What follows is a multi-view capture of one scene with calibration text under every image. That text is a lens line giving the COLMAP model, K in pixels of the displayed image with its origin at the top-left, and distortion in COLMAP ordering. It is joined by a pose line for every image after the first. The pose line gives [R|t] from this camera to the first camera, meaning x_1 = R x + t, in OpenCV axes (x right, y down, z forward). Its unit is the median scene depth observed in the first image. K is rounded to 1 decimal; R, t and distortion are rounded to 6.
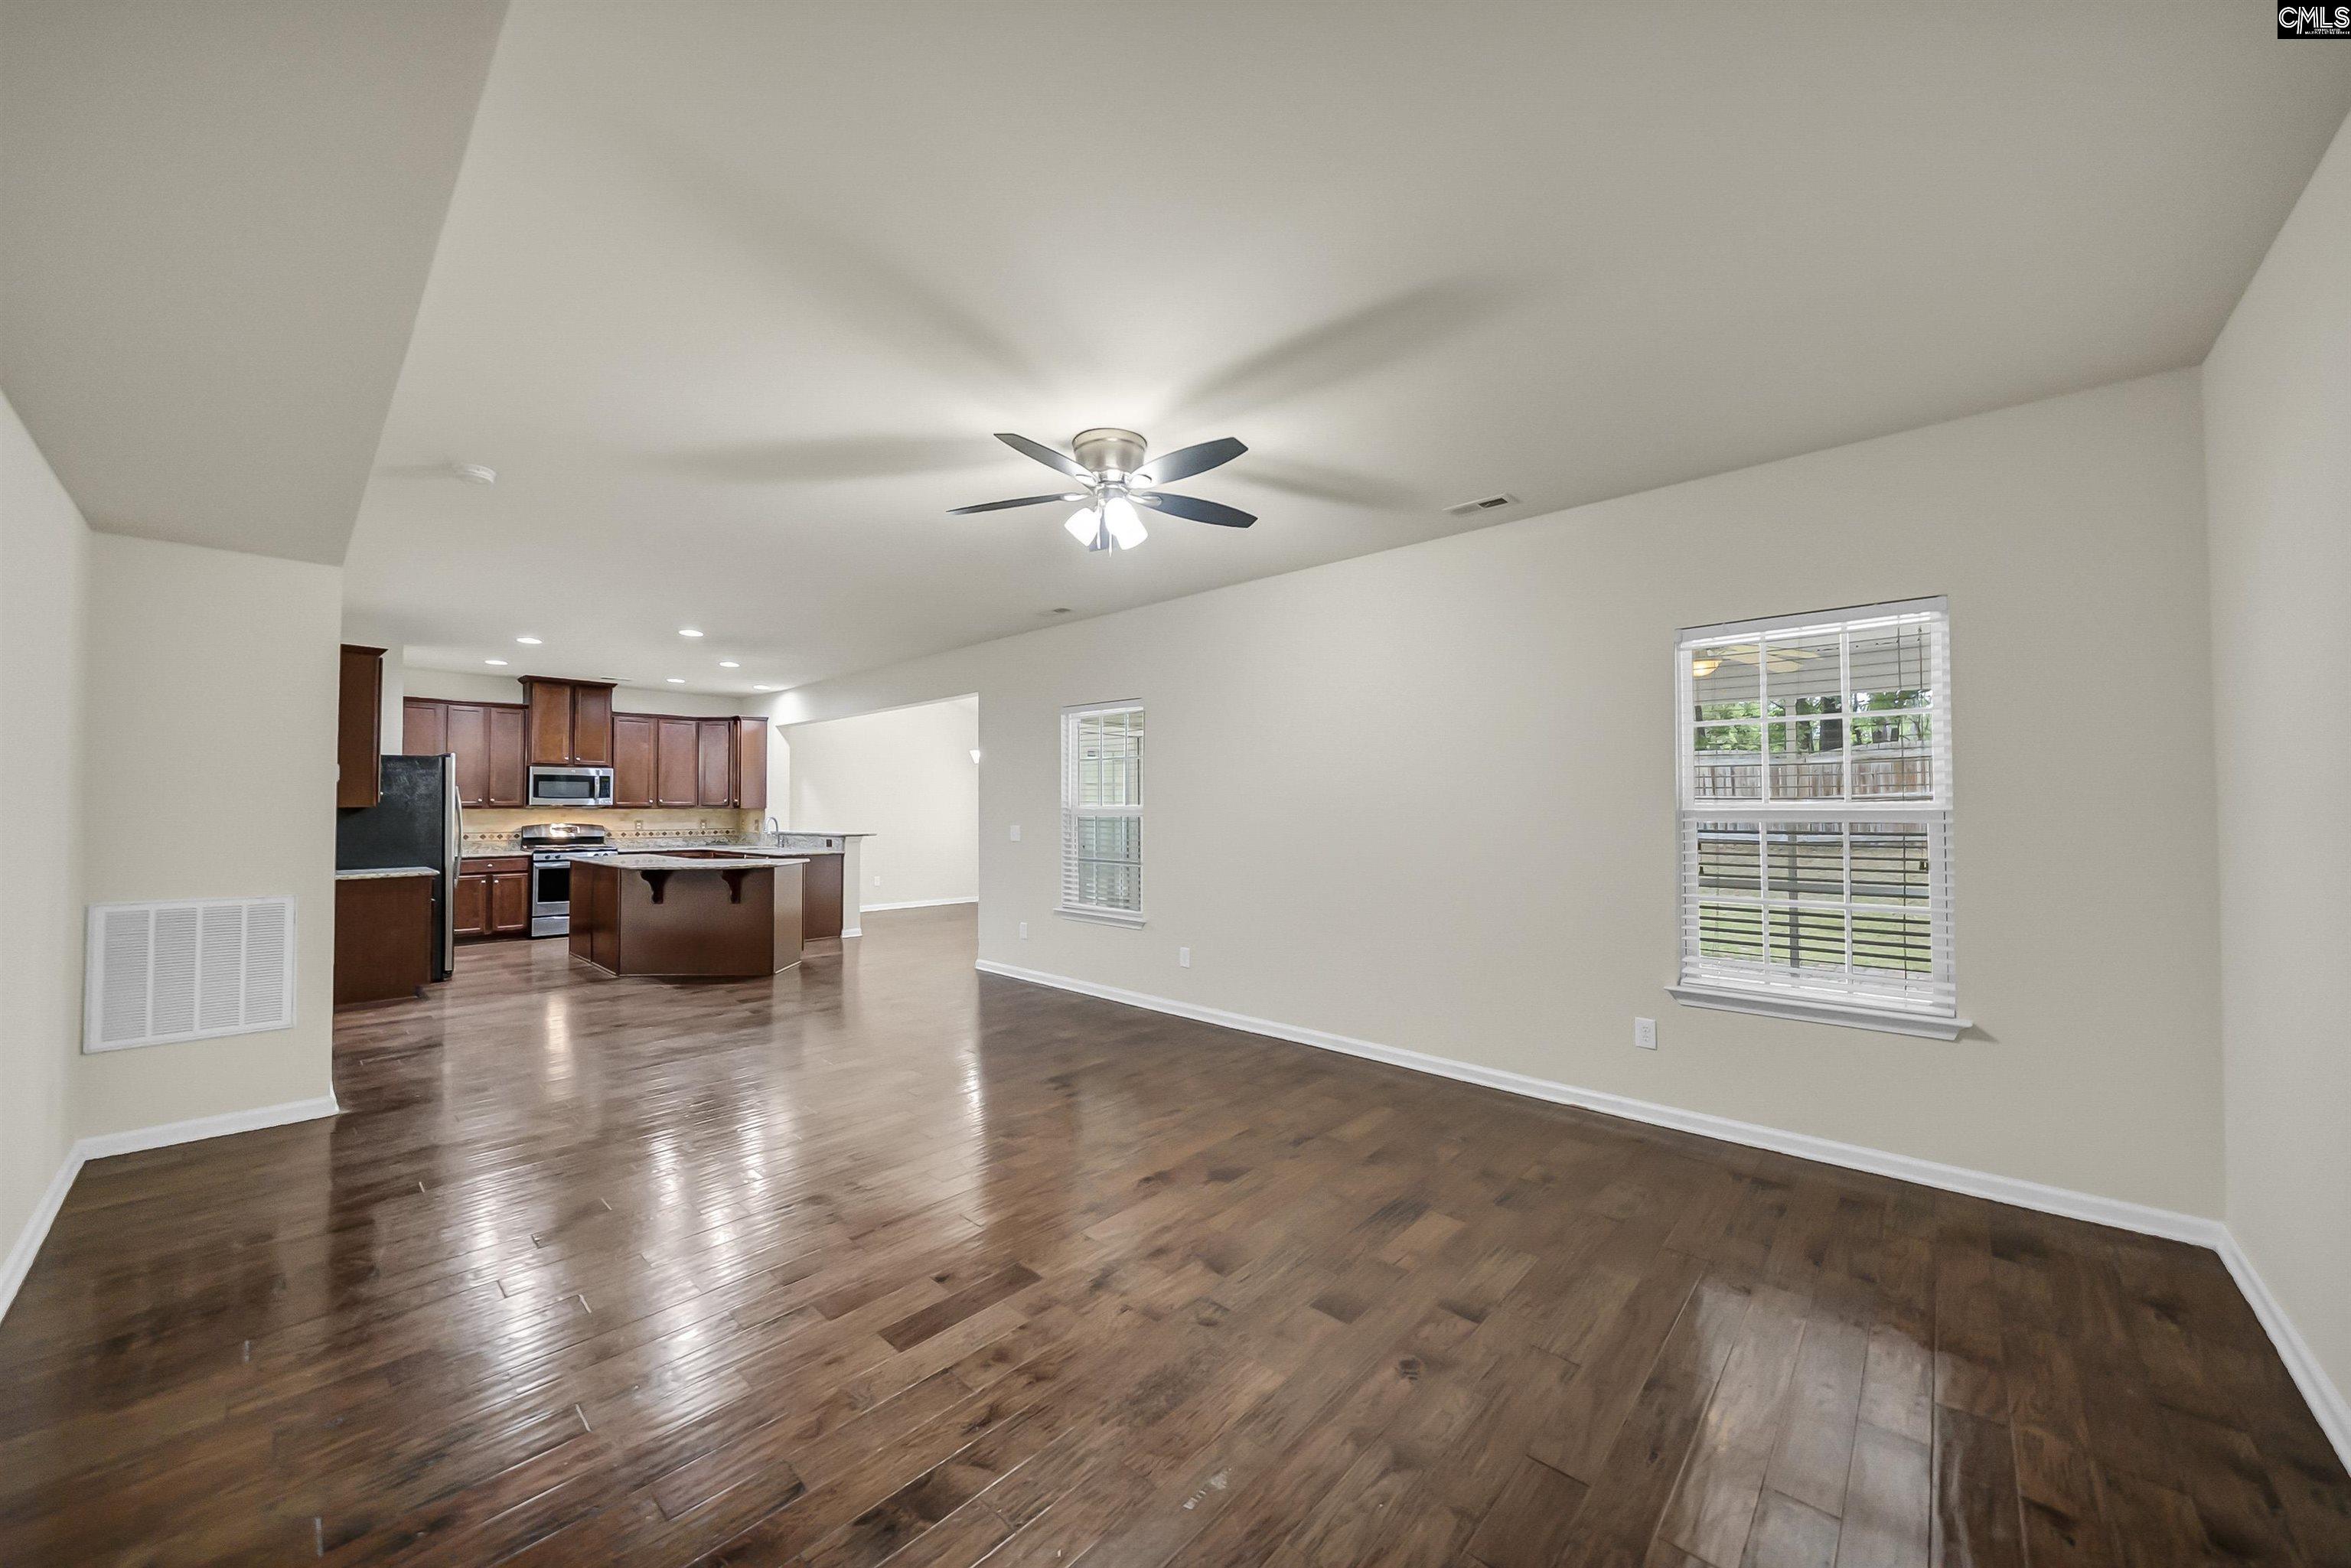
lens RADIAL K [[833.3, 0, 1162.0], [0, 833.3, 790.3], [0, 0, 1]] dist [-0.005351, -0.000377]
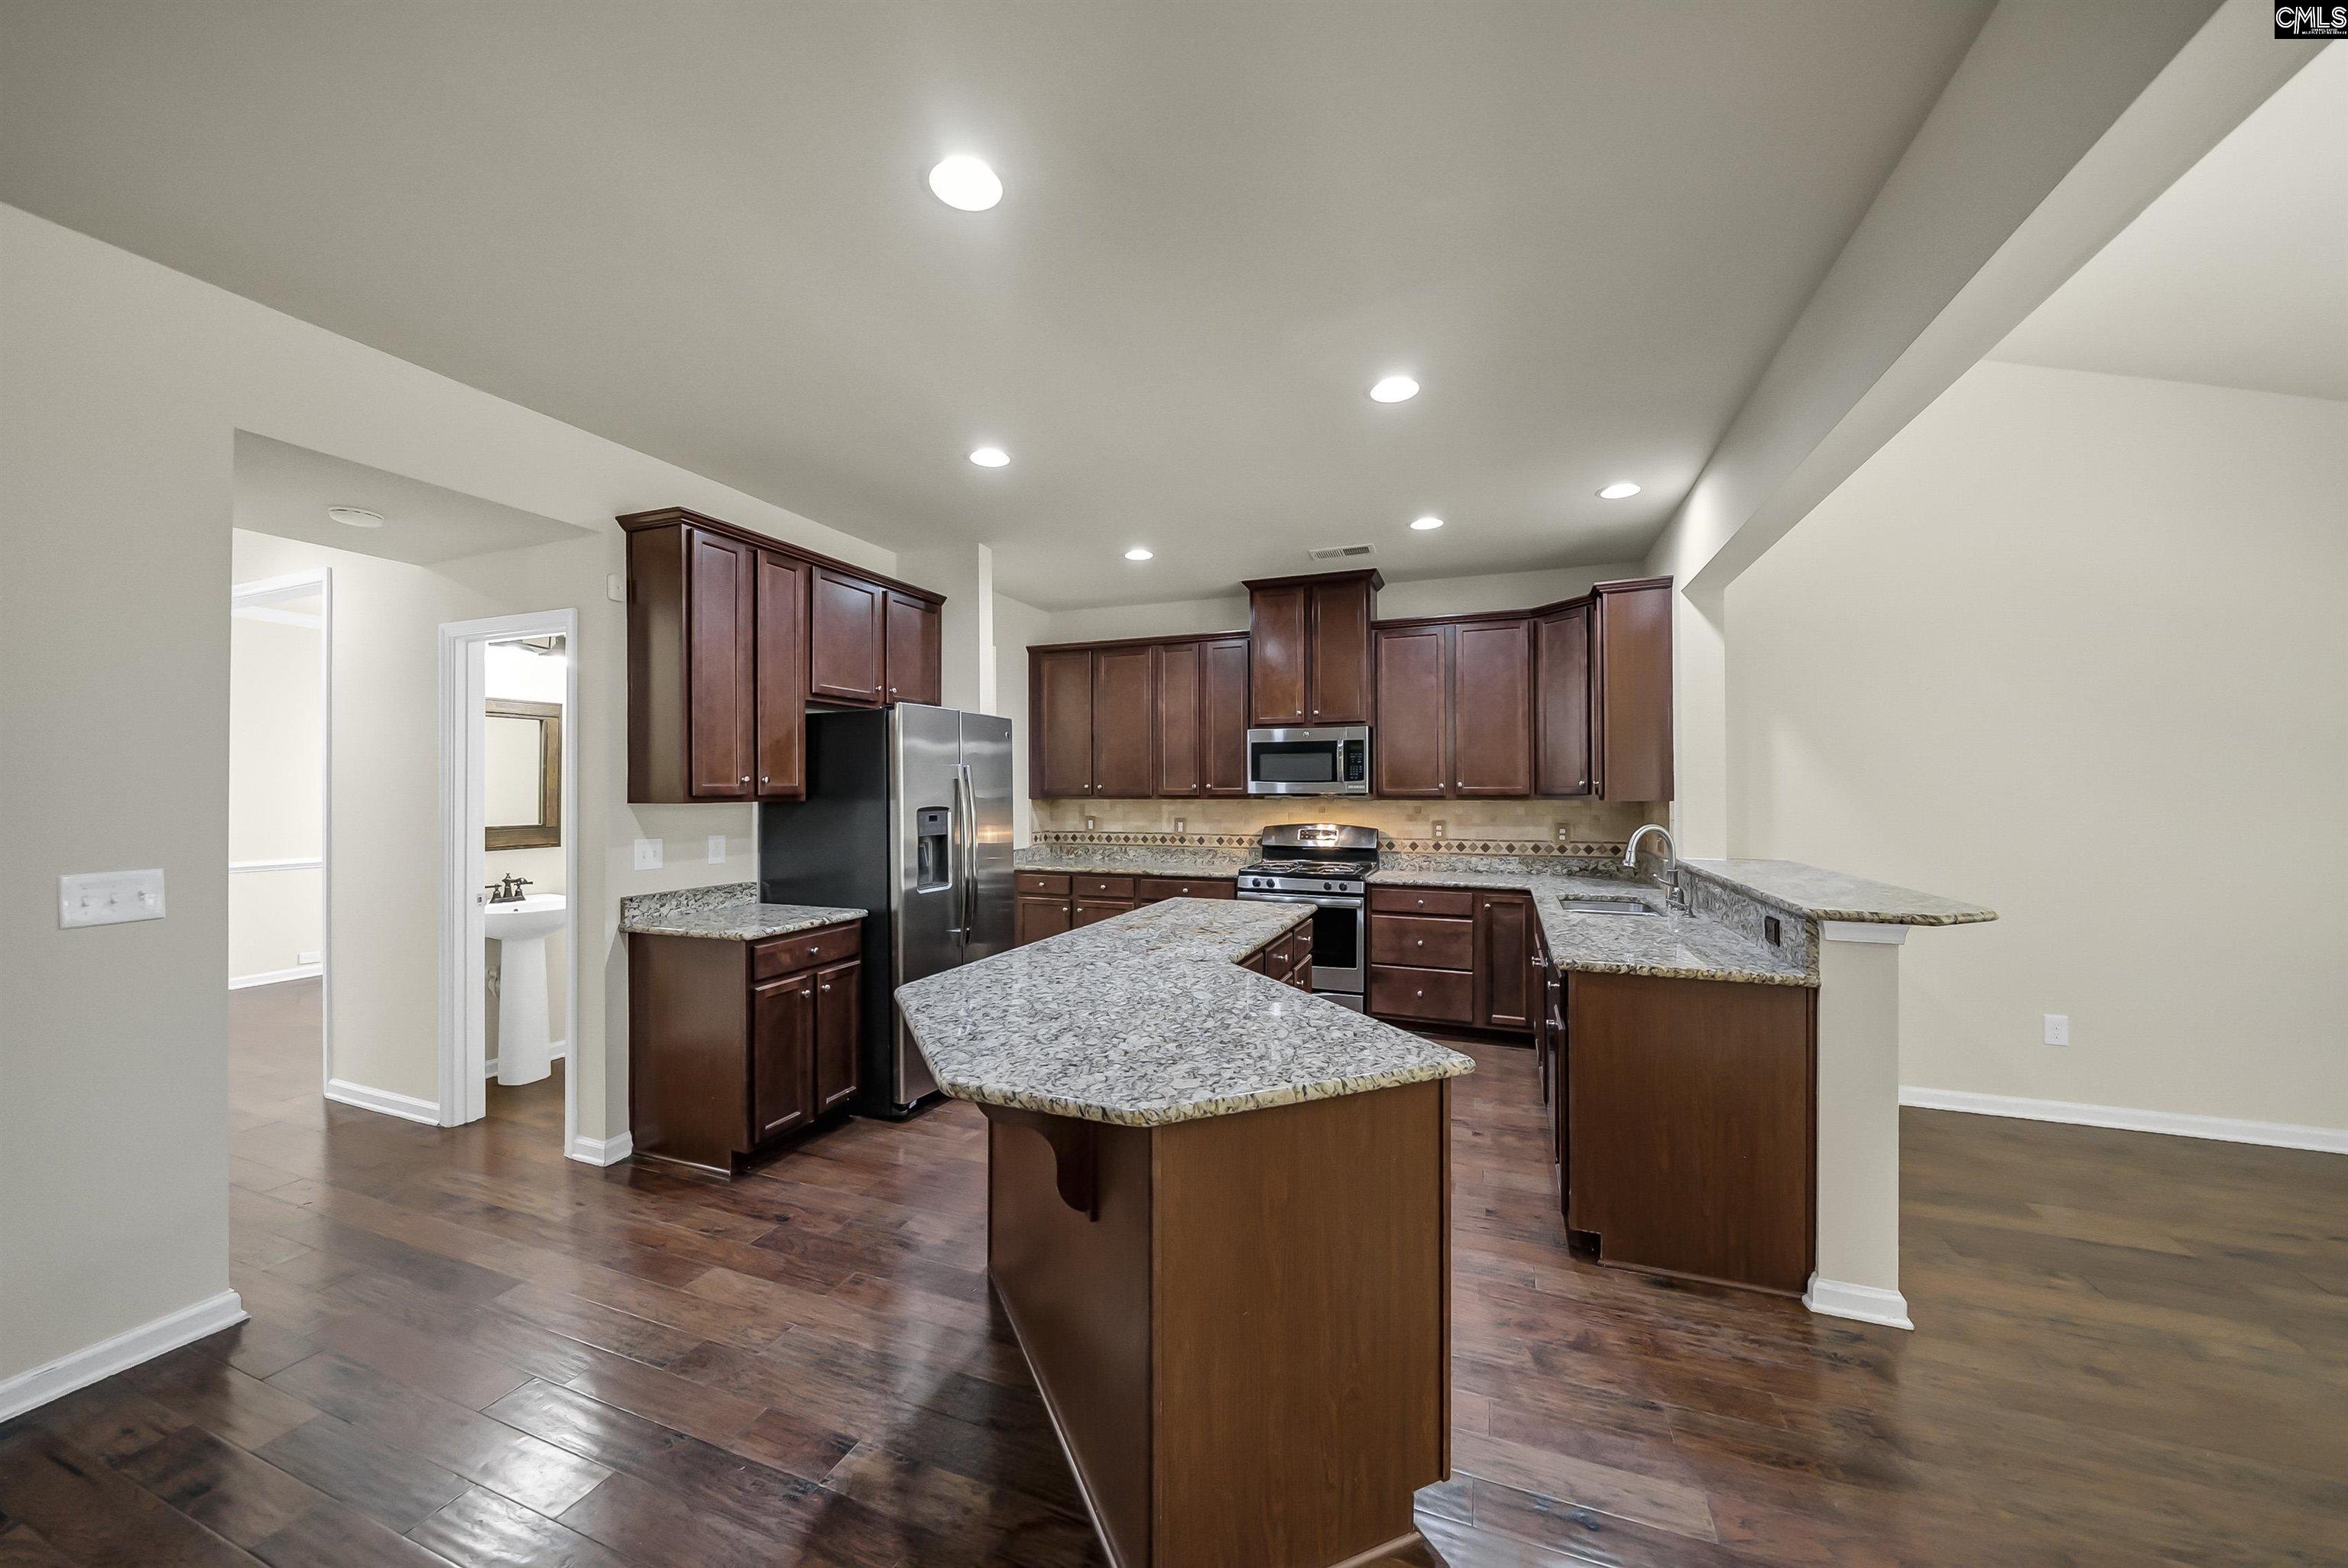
lens RADIAL K [[832.1, 0, 1180.1], [0, 832.1, 790.3], [0, 0, 1]] dist [-0.005351, -0.000377]
pose [[0.381600, -0.002285, -0.924325, -0.211279], [0.023951, 0.999686, 0.007417, 0.008970], [0.924017, -0.024969, 0.381534, 0.692763]]
